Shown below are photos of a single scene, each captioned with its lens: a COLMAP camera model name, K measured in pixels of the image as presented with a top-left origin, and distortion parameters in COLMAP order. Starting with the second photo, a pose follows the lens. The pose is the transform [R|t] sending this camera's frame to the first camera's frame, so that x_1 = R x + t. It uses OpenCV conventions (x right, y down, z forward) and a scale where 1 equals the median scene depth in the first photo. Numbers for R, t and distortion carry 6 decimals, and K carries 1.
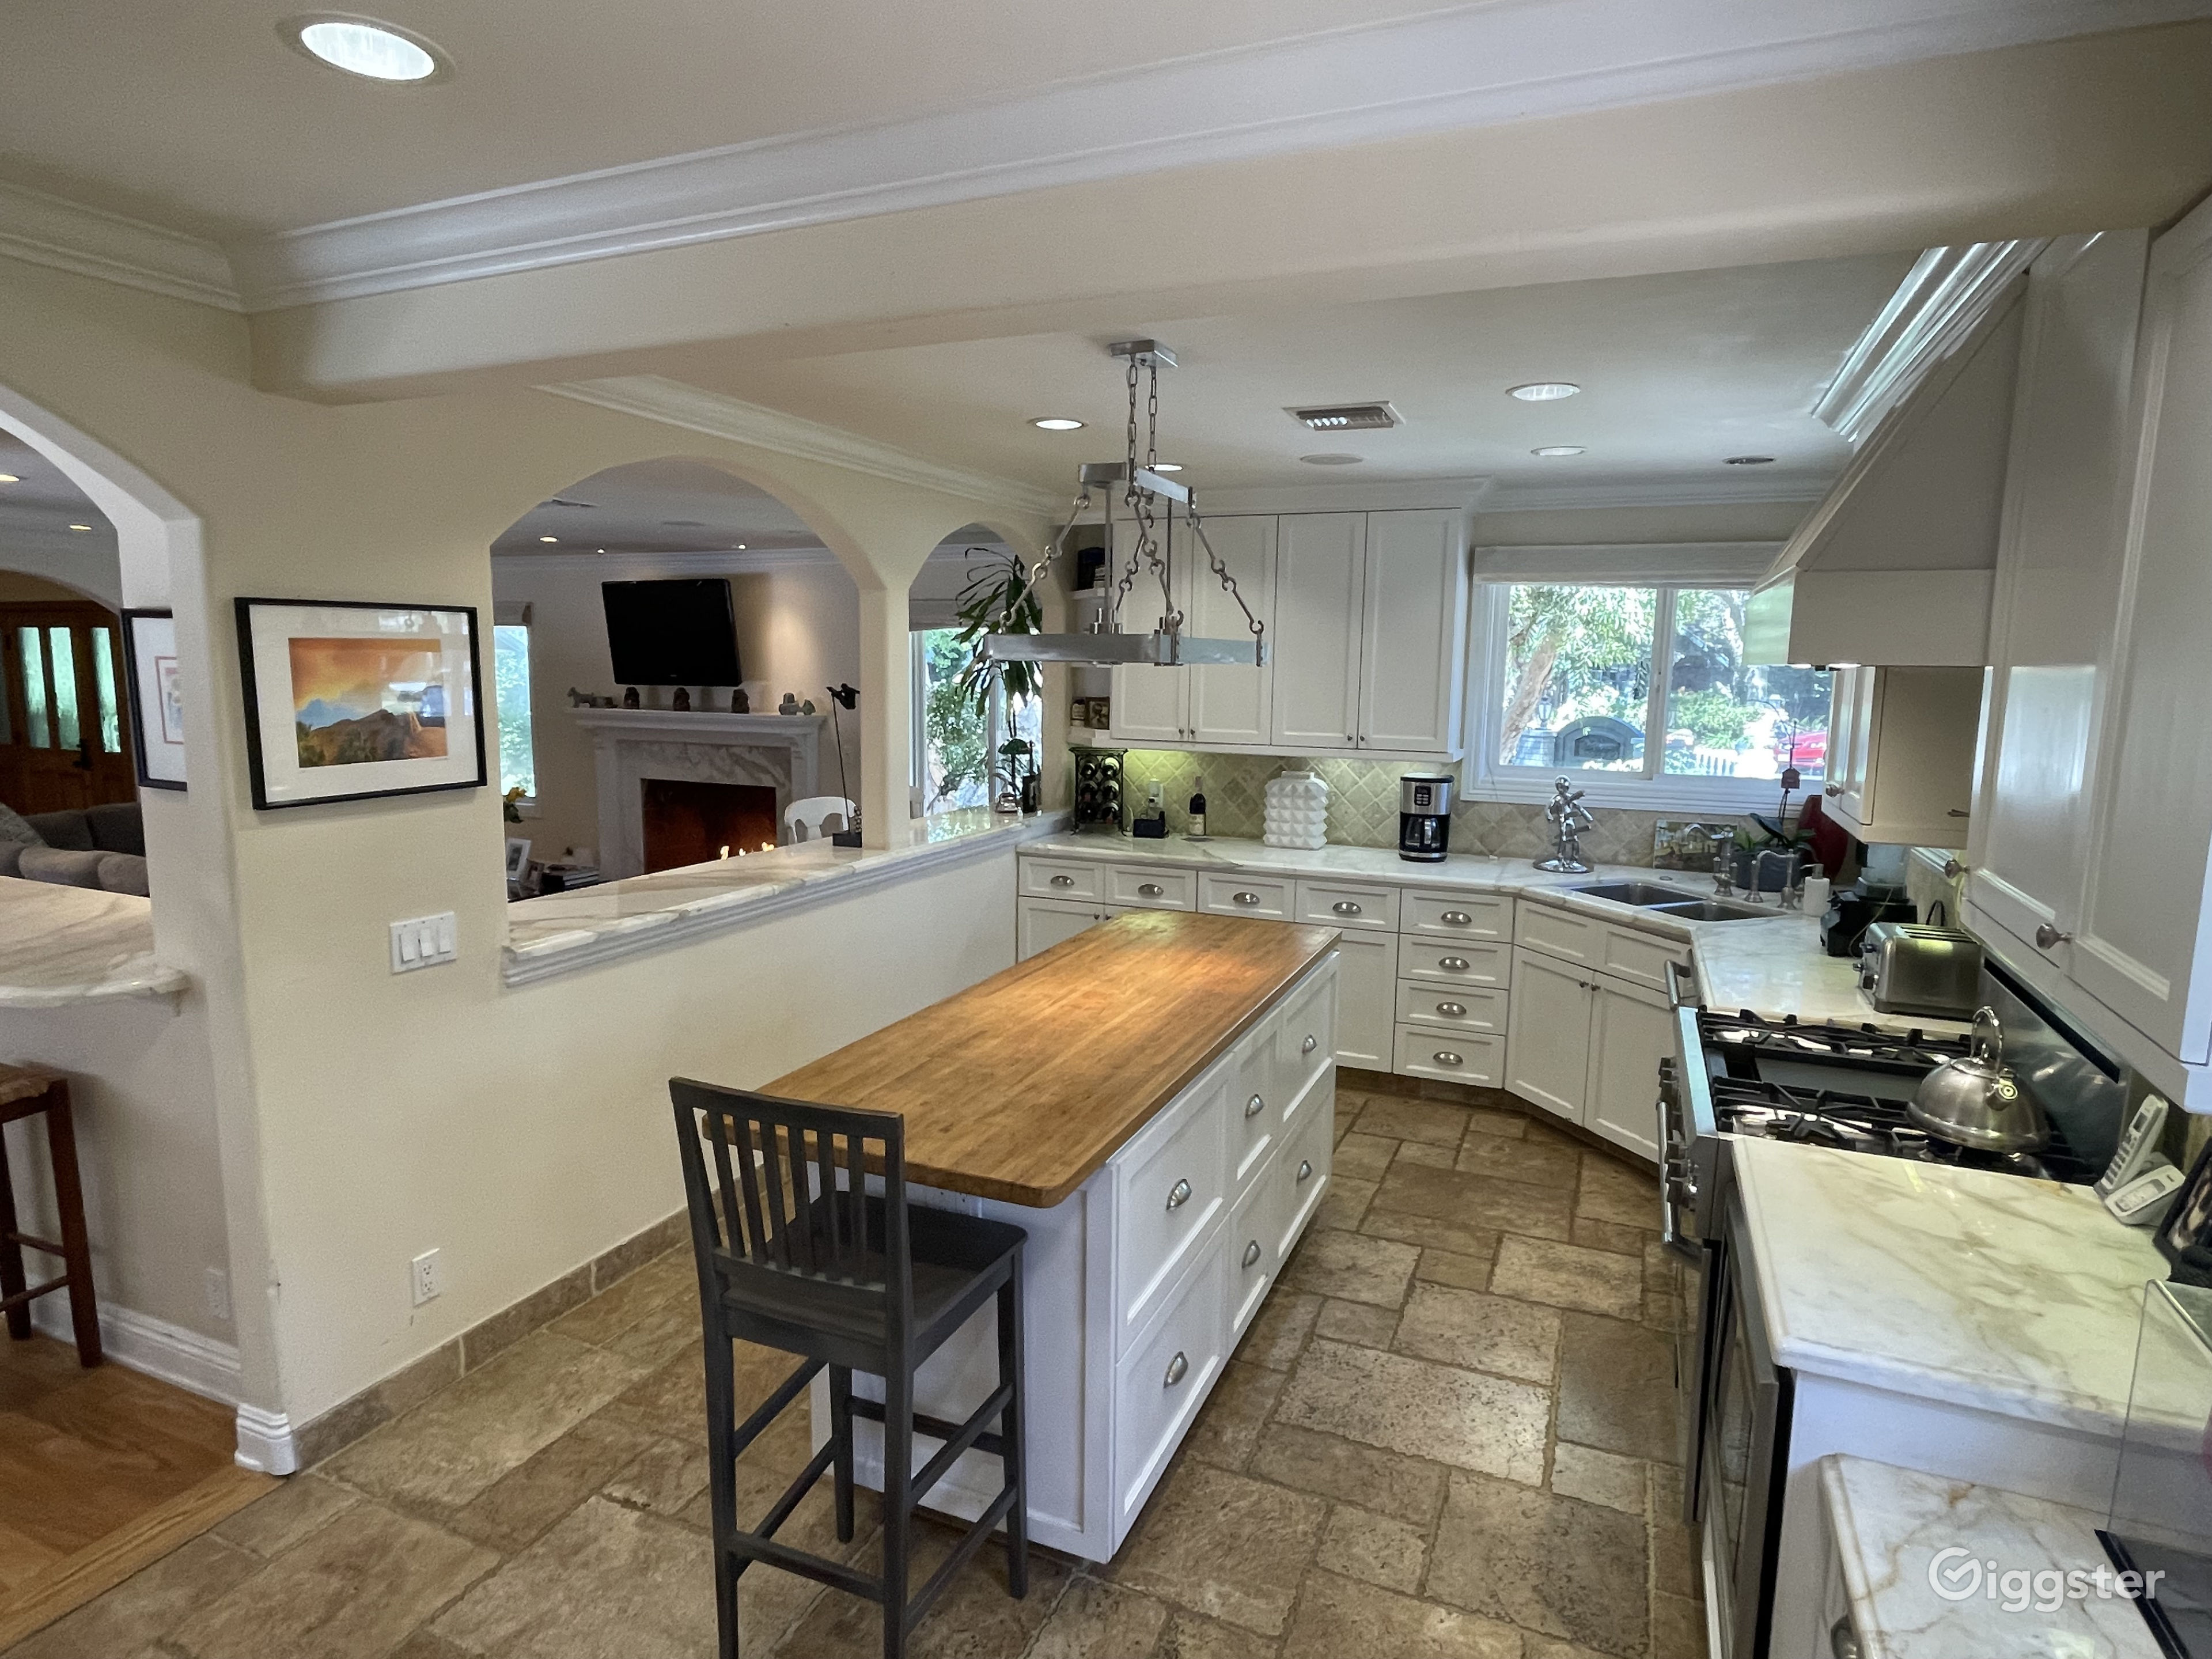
lens RADIAL K [[1216.1, 0, 1110.0], [0, 1216.1, 830.8], [0, 0, 1]] dist [-0.002387, 0.000023]
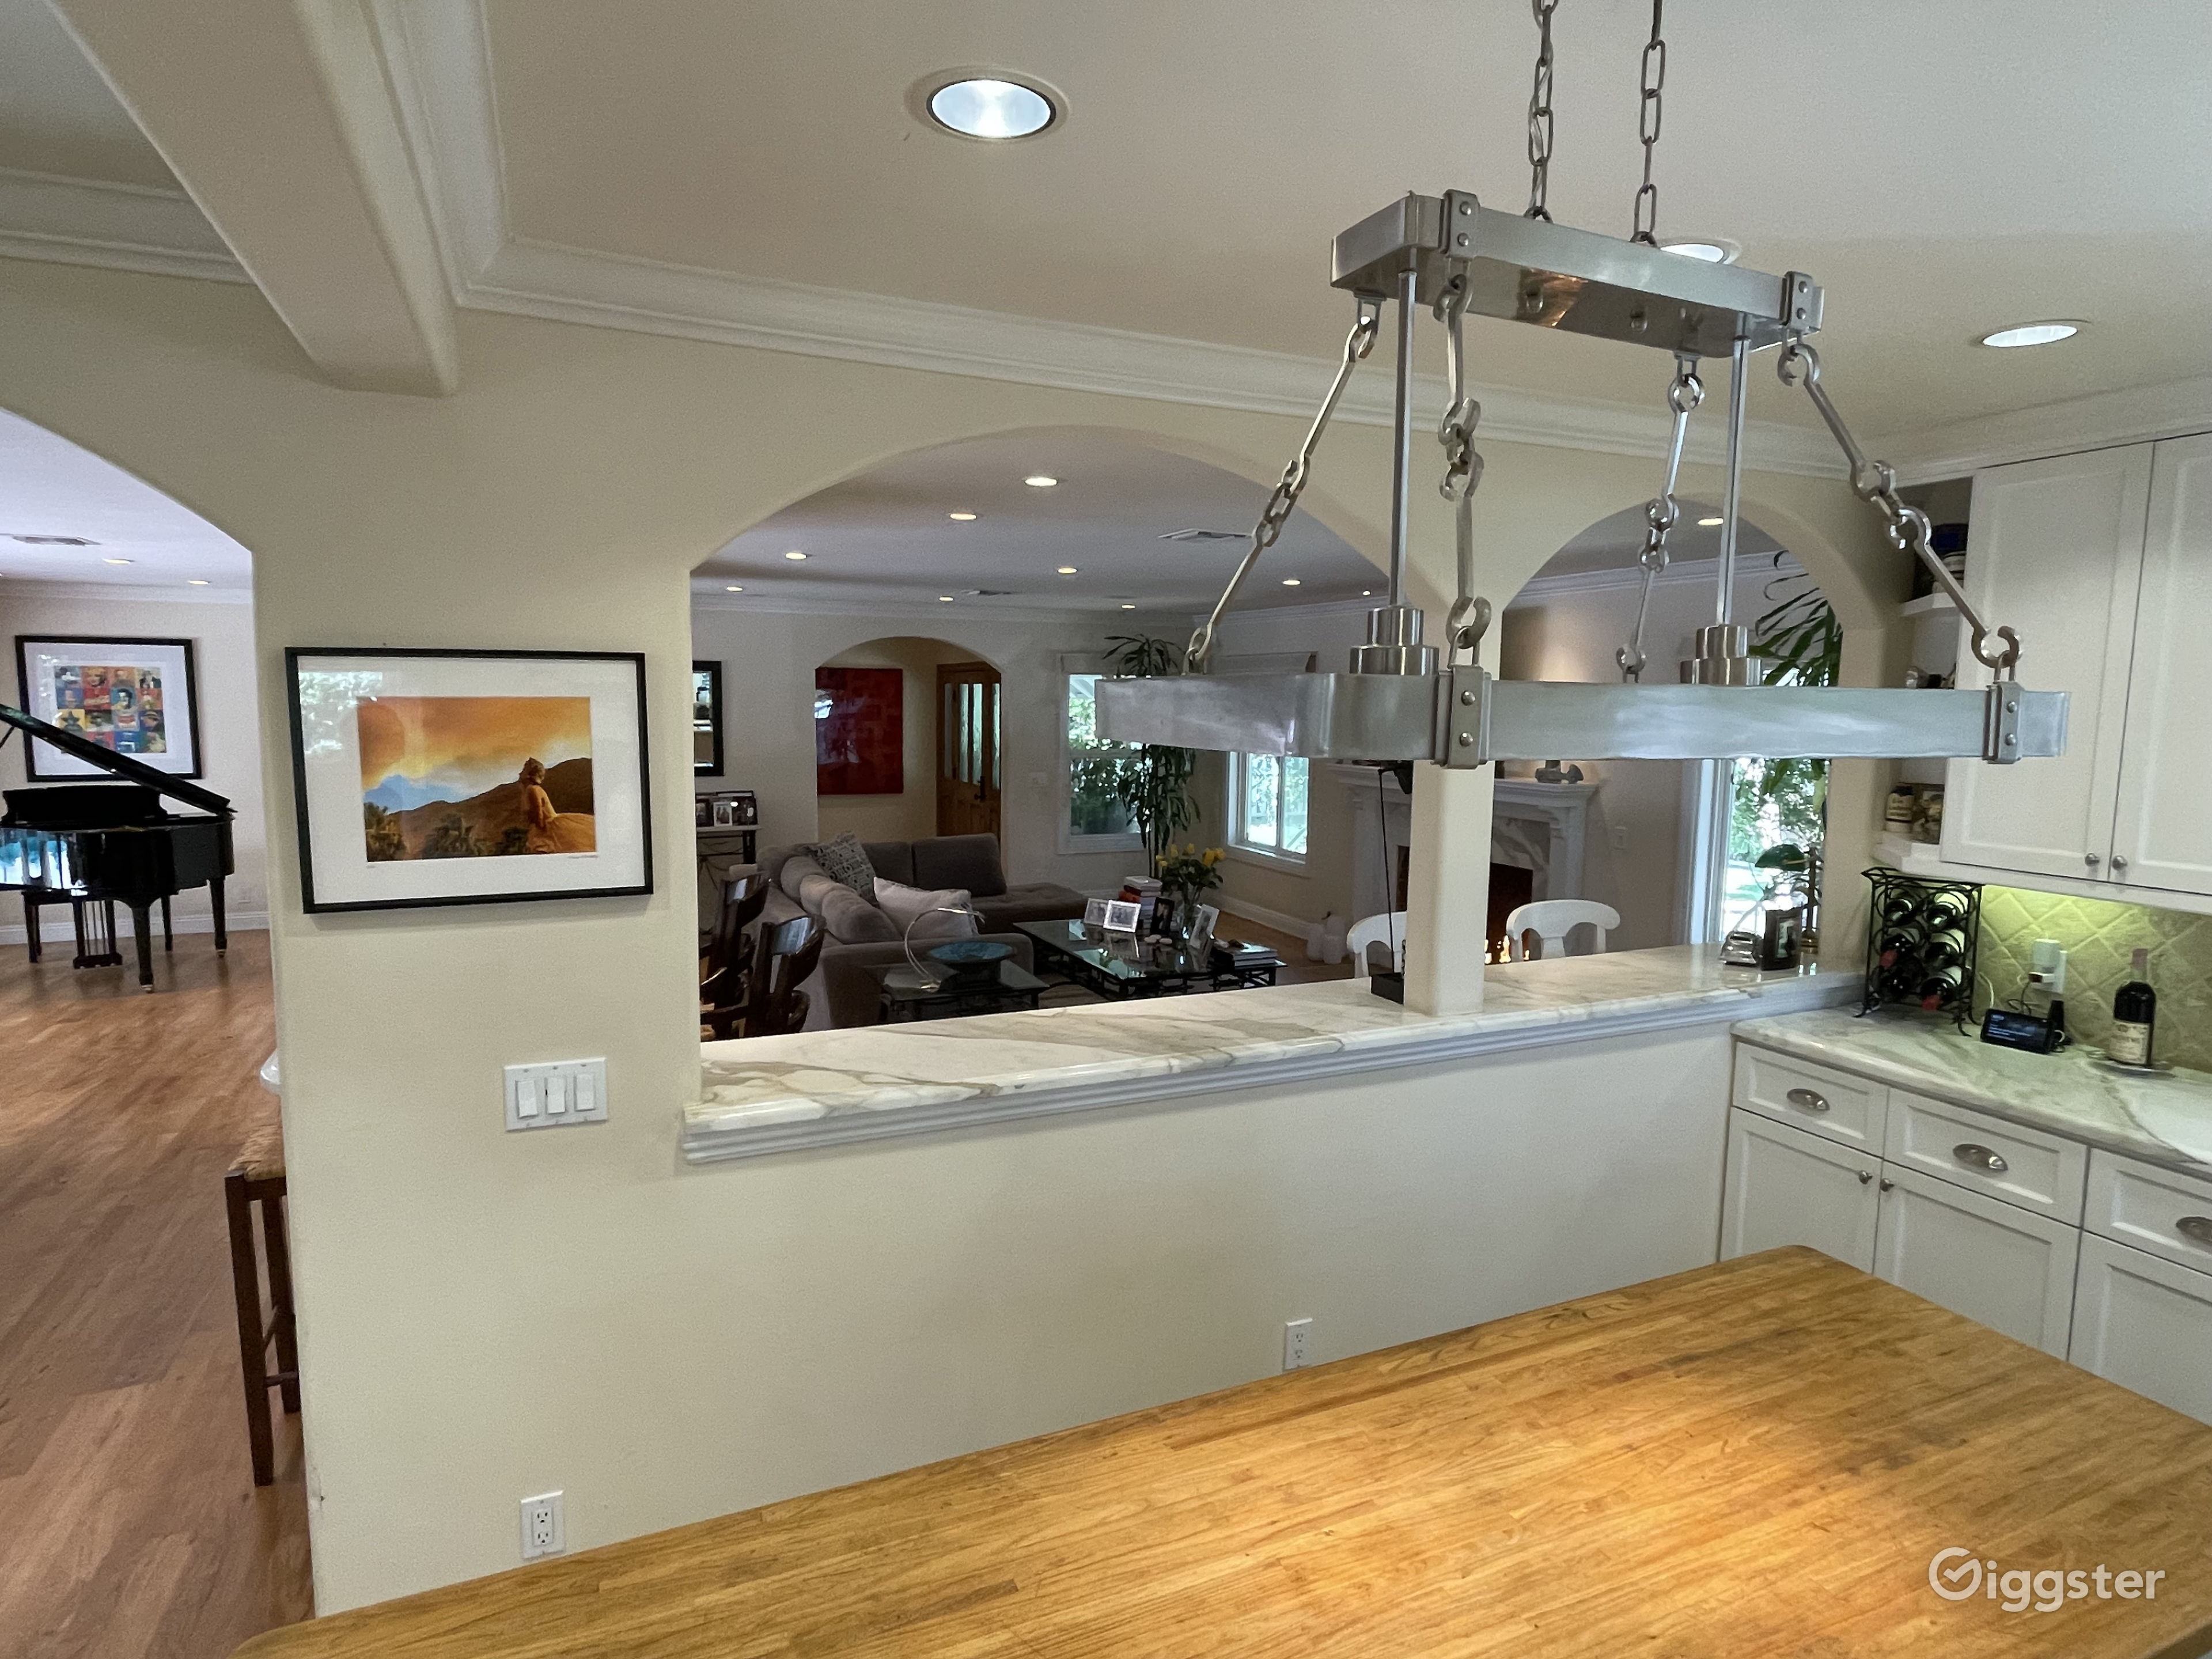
lens RADIAL K [[1216.1, 0, 1110.0], [0, 1216.1, 830.8], [0, 0, 1]] dist [-0.002387, 0.000023]
pose [[0.734640, 0.069077, -0.674932, 0.177069], [-0.095607, 0.995417, -0.002186, -0.095693], [0.671687, 0.066134, 0.737877, 0.613192]]
